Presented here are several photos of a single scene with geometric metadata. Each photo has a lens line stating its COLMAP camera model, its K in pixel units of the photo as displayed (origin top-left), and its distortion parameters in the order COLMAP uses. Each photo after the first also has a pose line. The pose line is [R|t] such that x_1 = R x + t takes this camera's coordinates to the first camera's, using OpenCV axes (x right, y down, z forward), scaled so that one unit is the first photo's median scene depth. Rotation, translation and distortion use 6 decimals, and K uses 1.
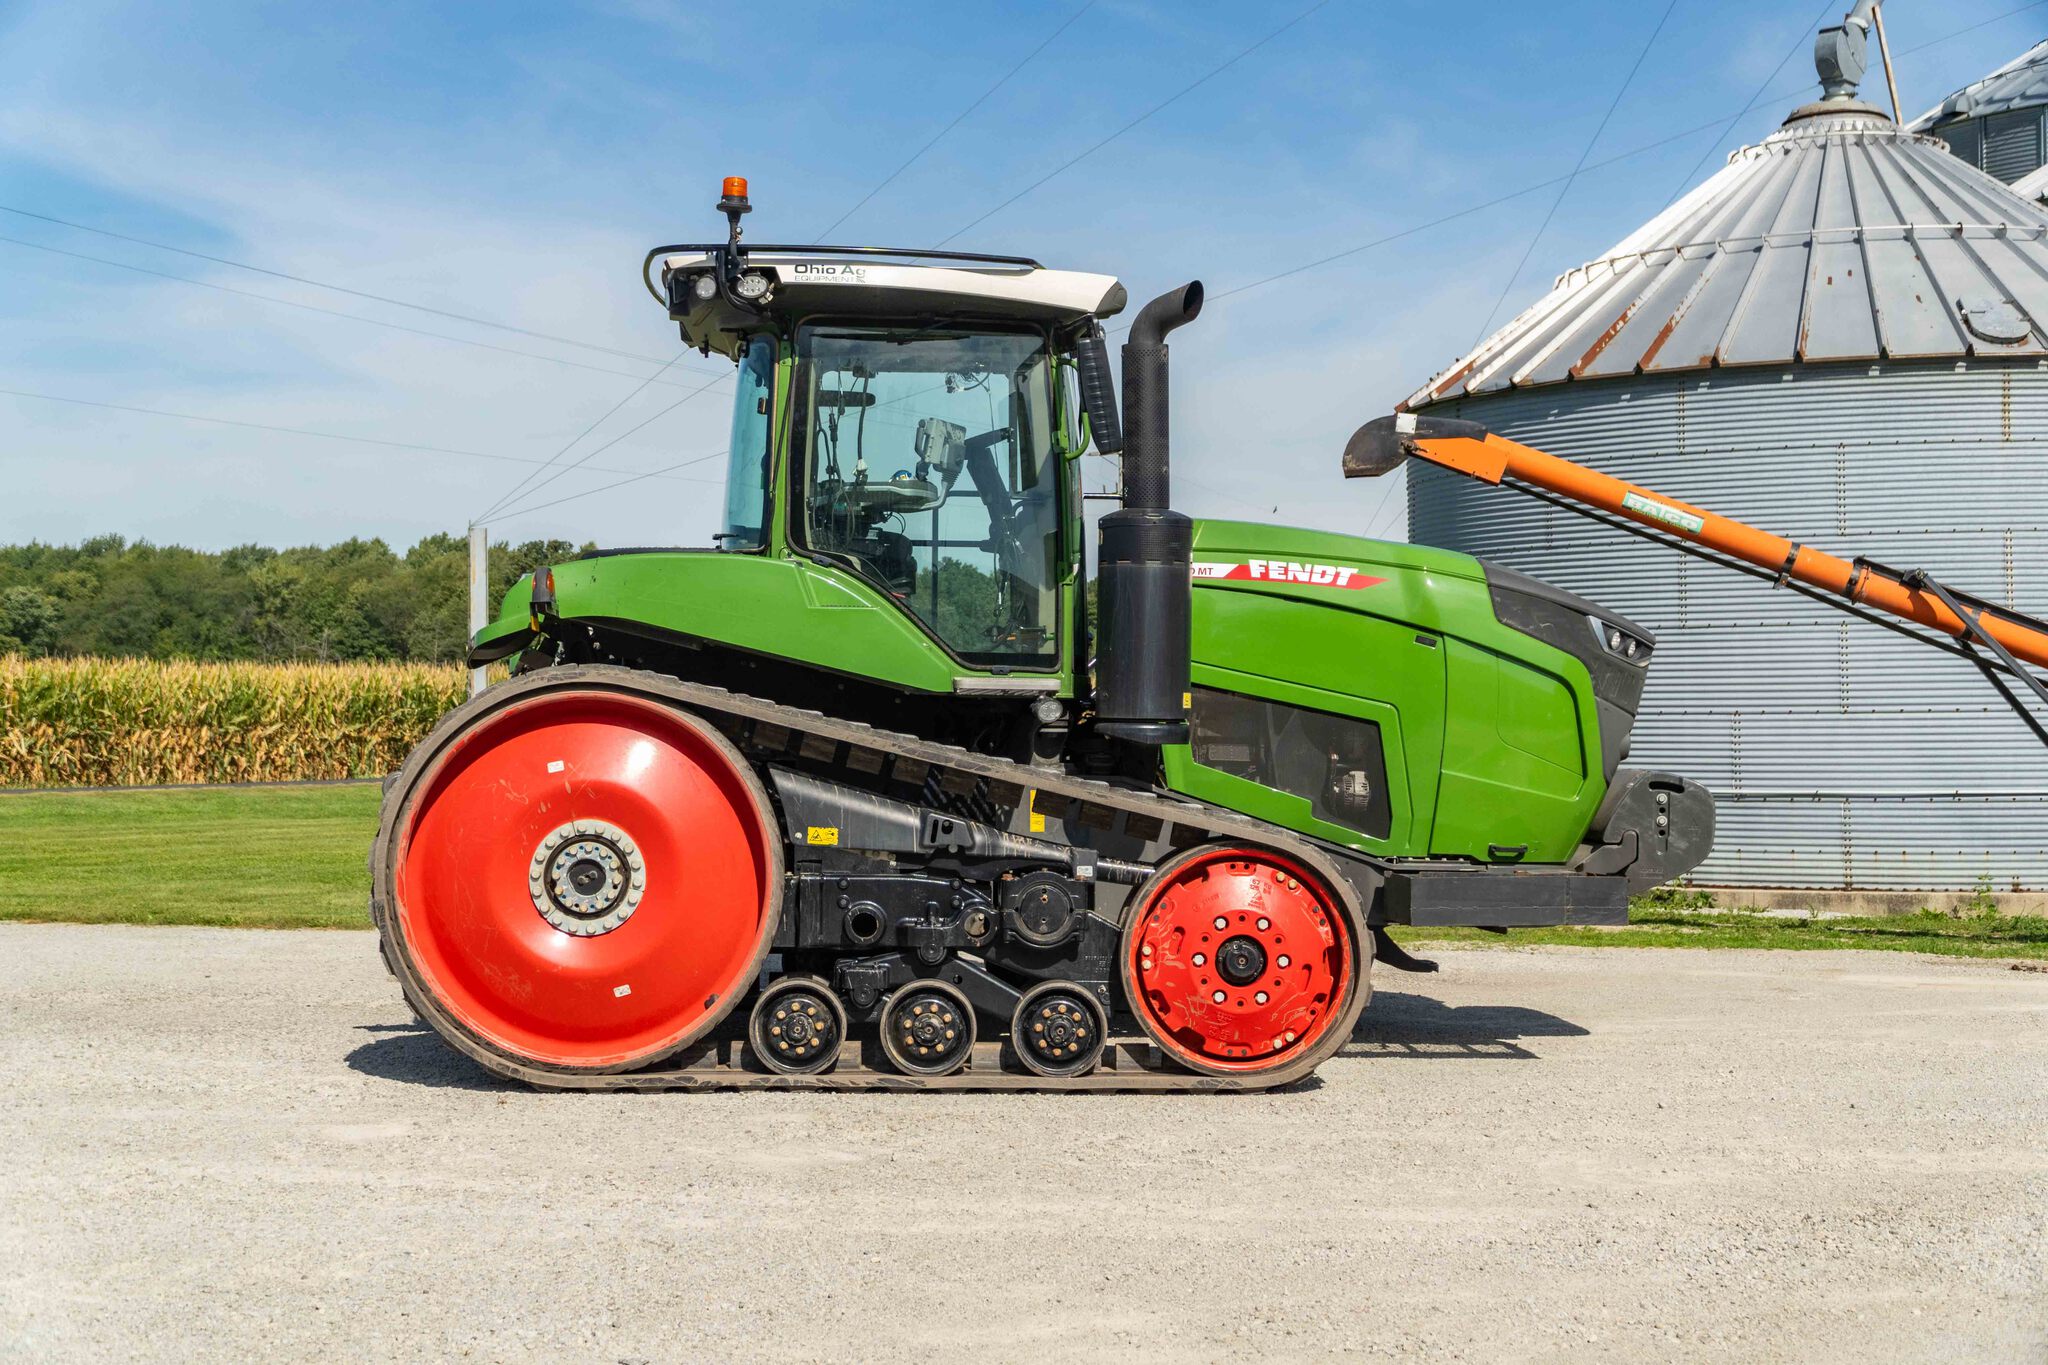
lens RADIAL K [[2719.0, 0, 1024.0], [0, 2719.0, 682.5], [0, 0, 1]] dist [0.125560, -0.453080]
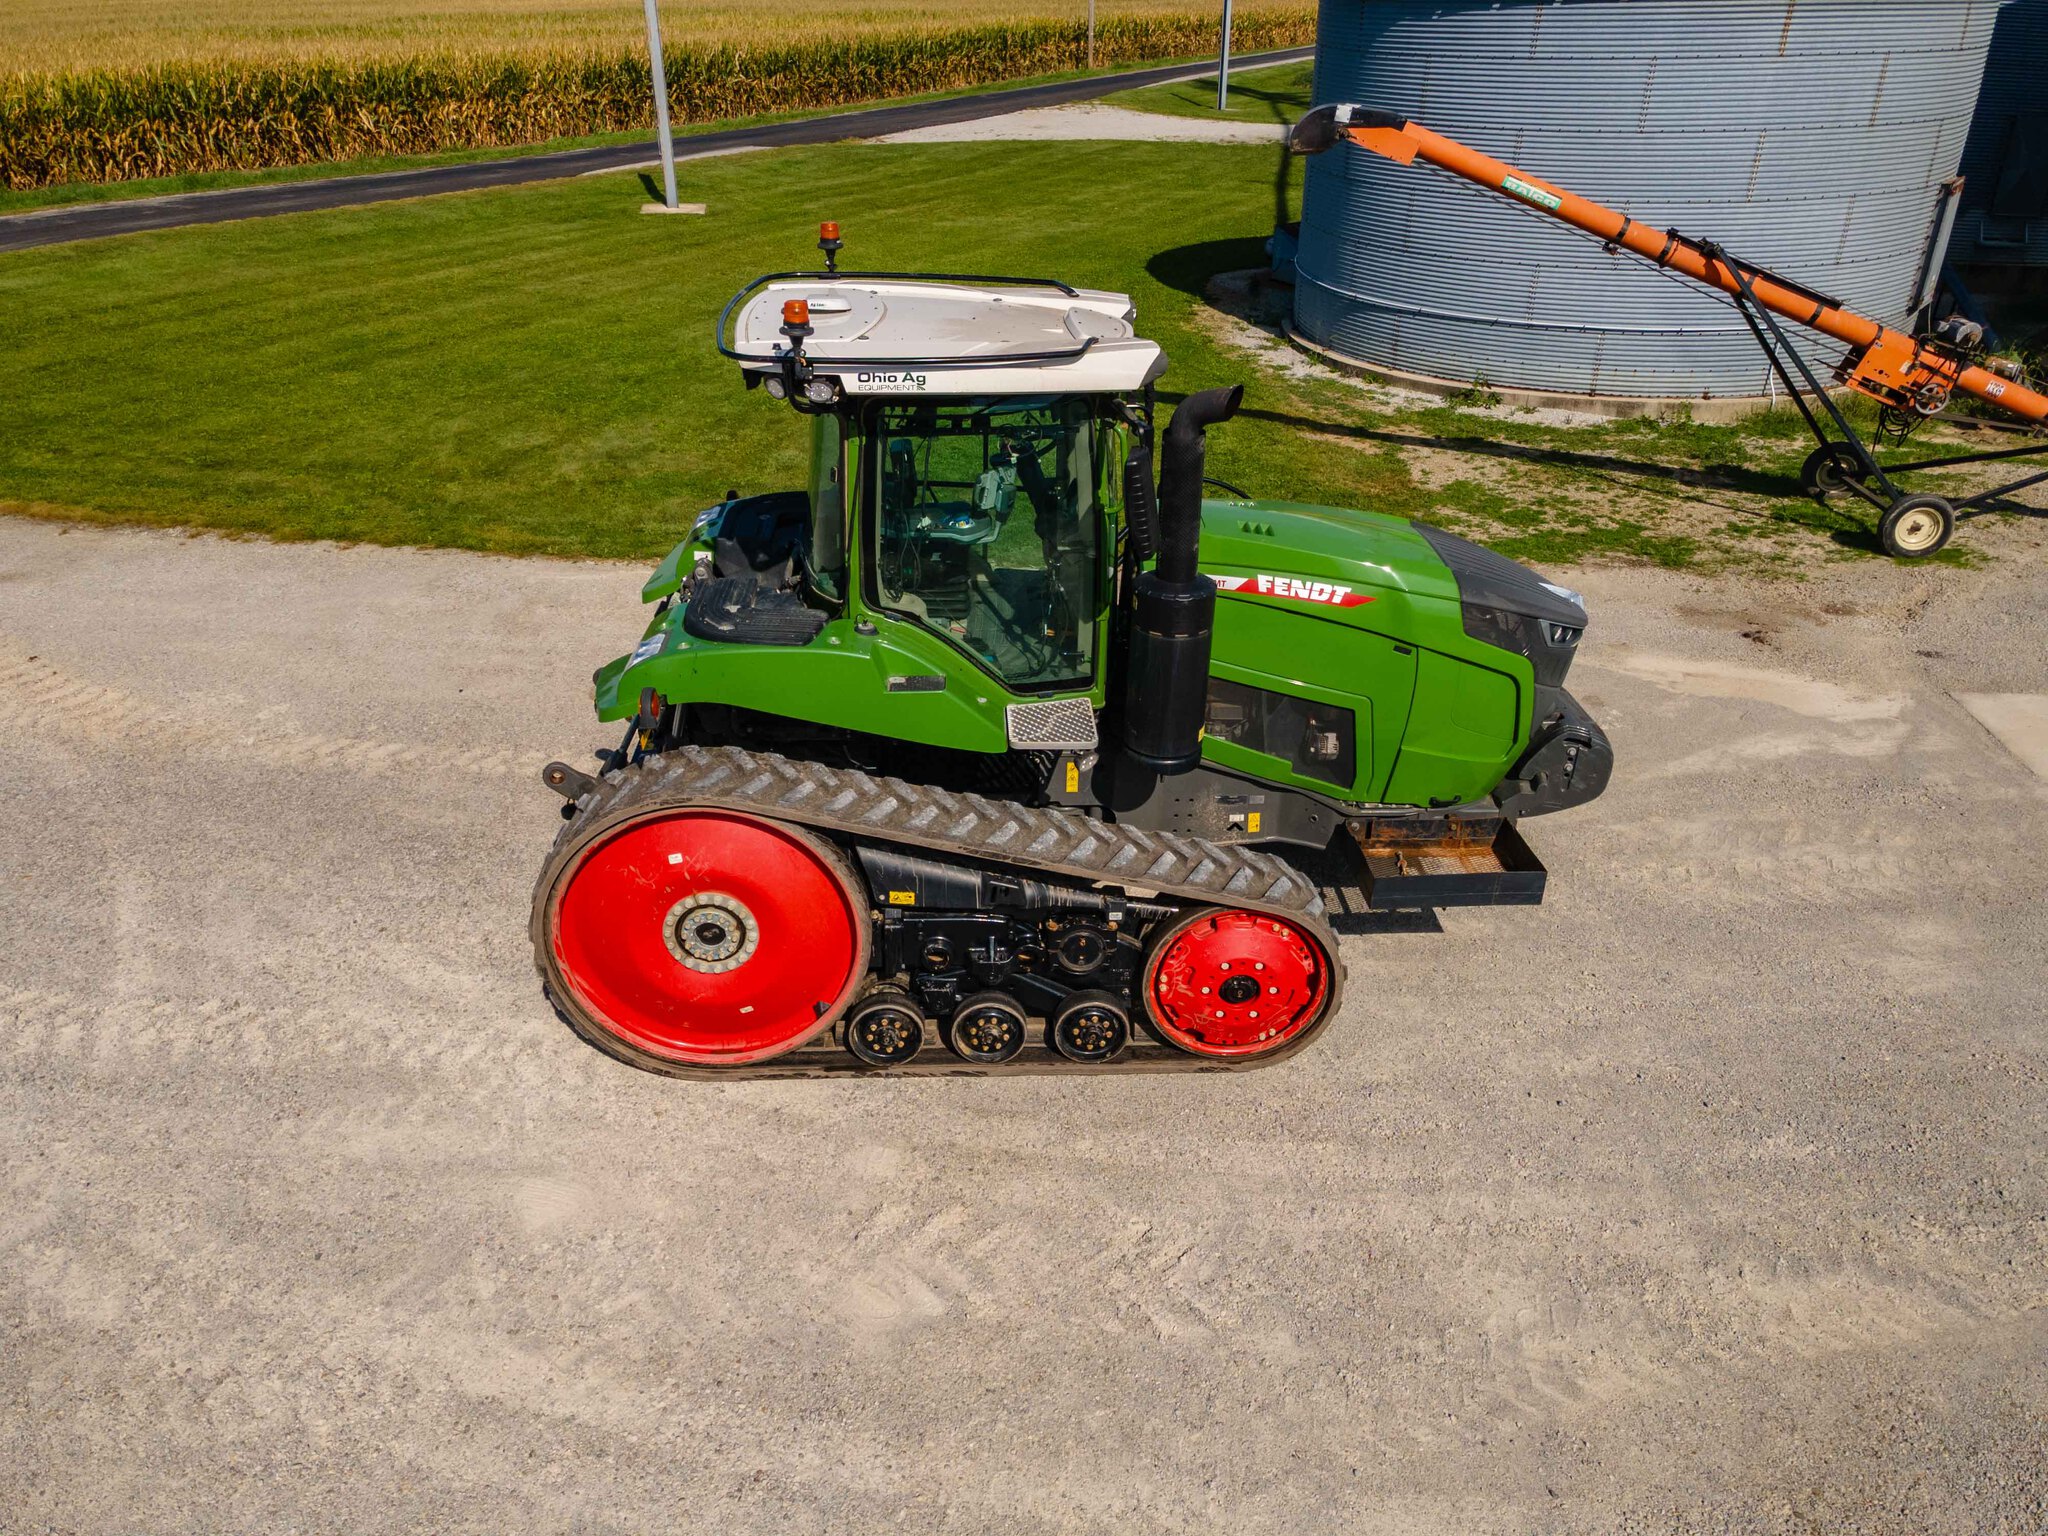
lens RADIAL K [[1479.6, 0, 1024.0], [0, 1479.6, 768.0], [0, 0, 1]] dist [0.031319, -0.002955]
pose [[0.999962, 0.006619, 0.005590, -0.022320], [-0.008502, 0.873683, 0.486421, -0.298996], [-0.001664, -0.486450, 0.873707, 0.428358]]
